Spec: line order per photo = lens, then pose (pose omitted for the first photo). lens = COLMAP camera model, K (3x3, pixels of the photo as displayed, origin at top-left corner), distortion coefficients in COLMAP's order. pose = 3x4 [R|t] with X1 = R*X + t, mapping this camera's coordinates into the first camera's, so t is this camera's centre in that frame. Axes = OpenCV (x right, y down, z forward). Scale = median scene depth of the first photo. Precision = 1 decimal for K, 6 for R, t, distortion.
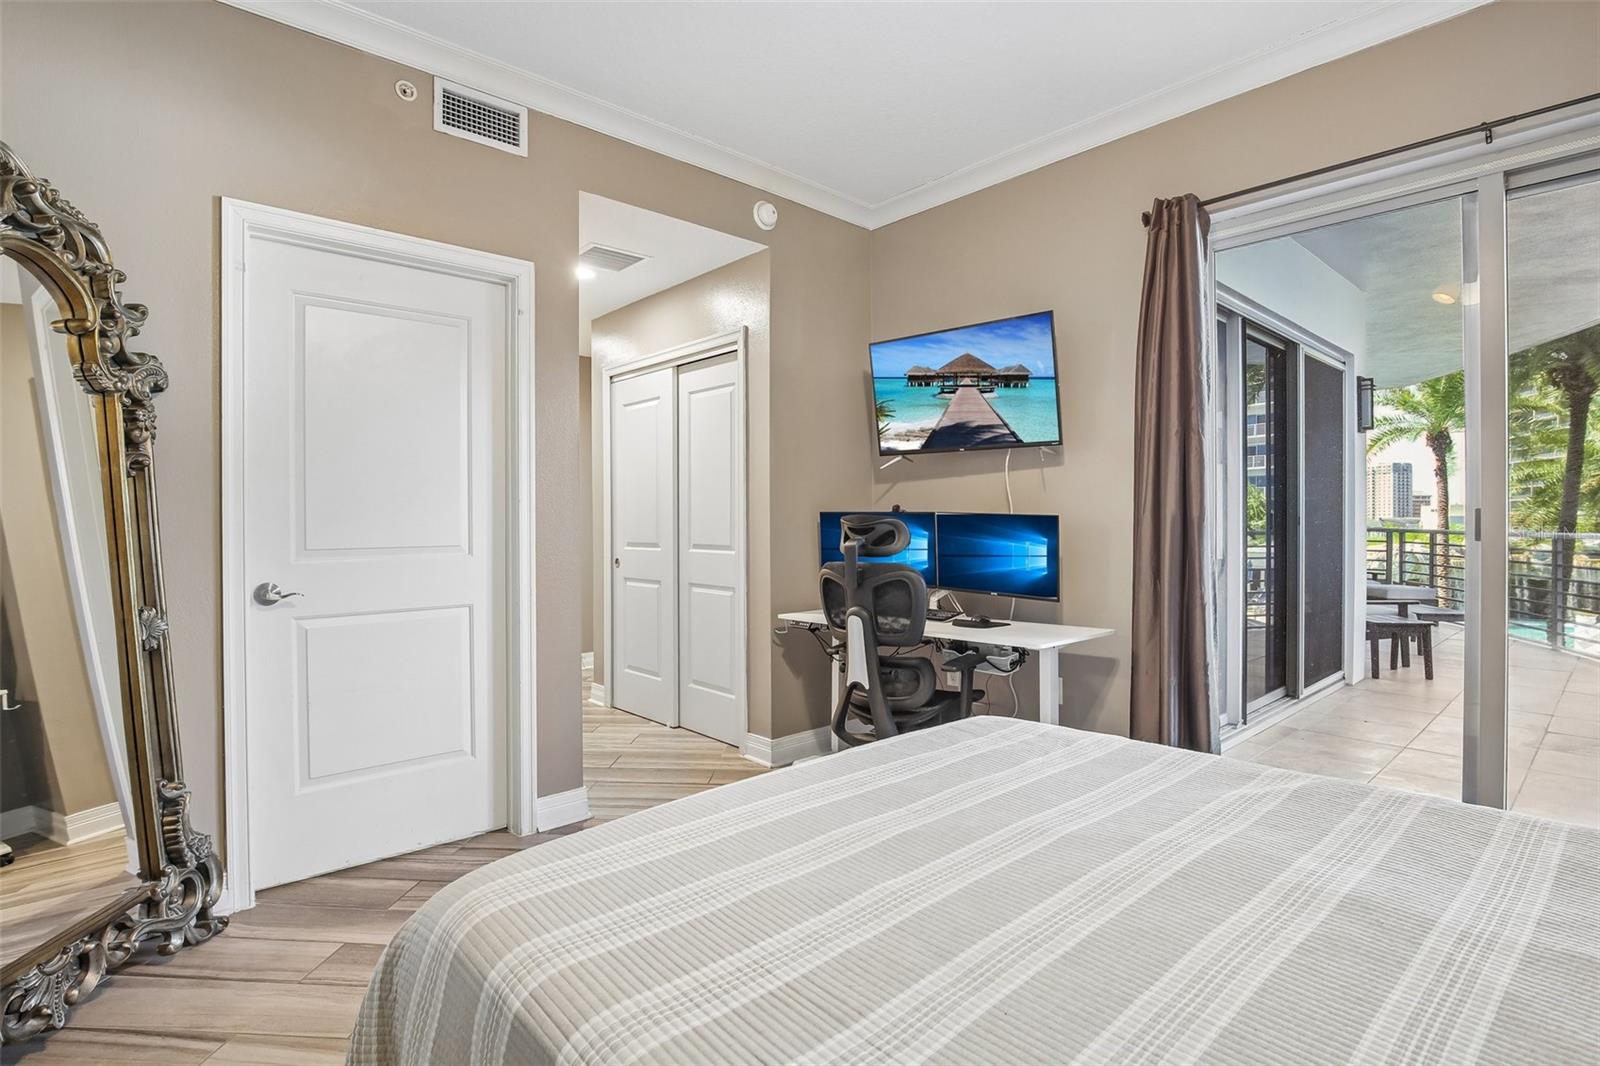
lens RADIAL K [[788.3, 0, 800.0], [0, 788.3, 533.0], [0, 0, 1]] dist [-0.045192, -0.000197]
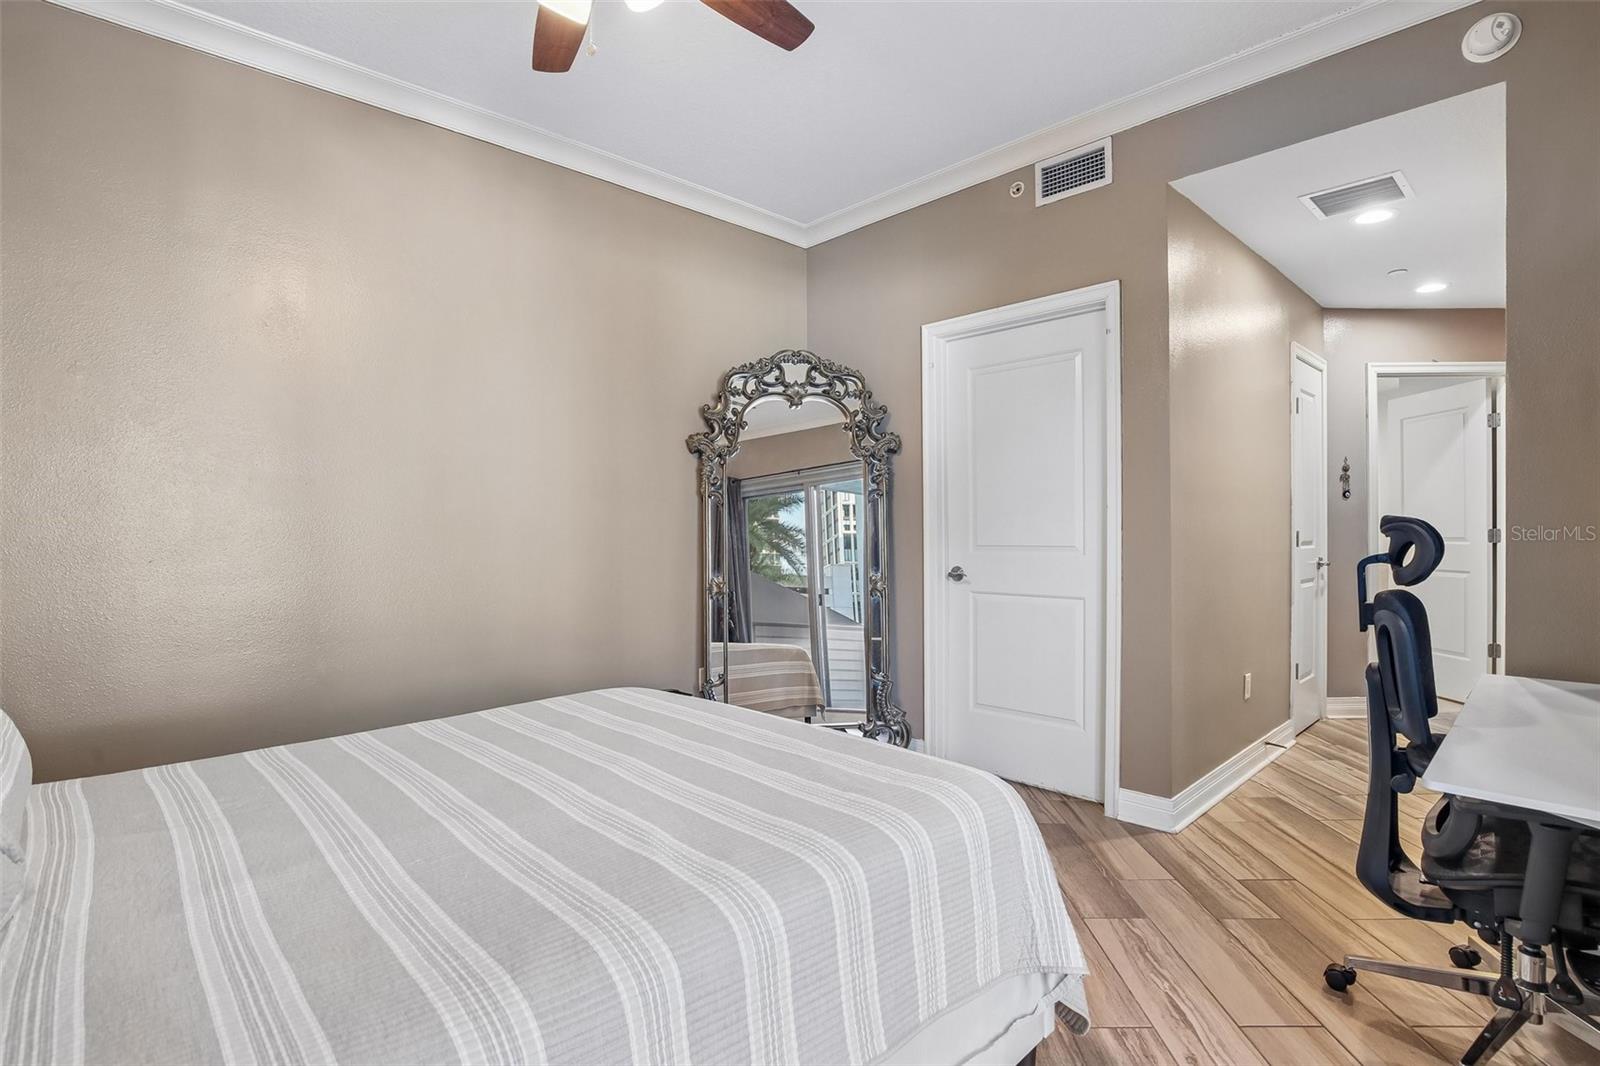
lens RADIAL K [[783.8, 0, 800.0], [0, 783.8, 533.0], [0, 0, 1]] dist [-0.001928, 0.000129]
pose [[0.040111, 0.015591, -0.999074, 0.729778], [-0.003182, 0.999875, 0.015475, -0.020294], [0.999190, 0.002558, 0.040156, 0.544108]]
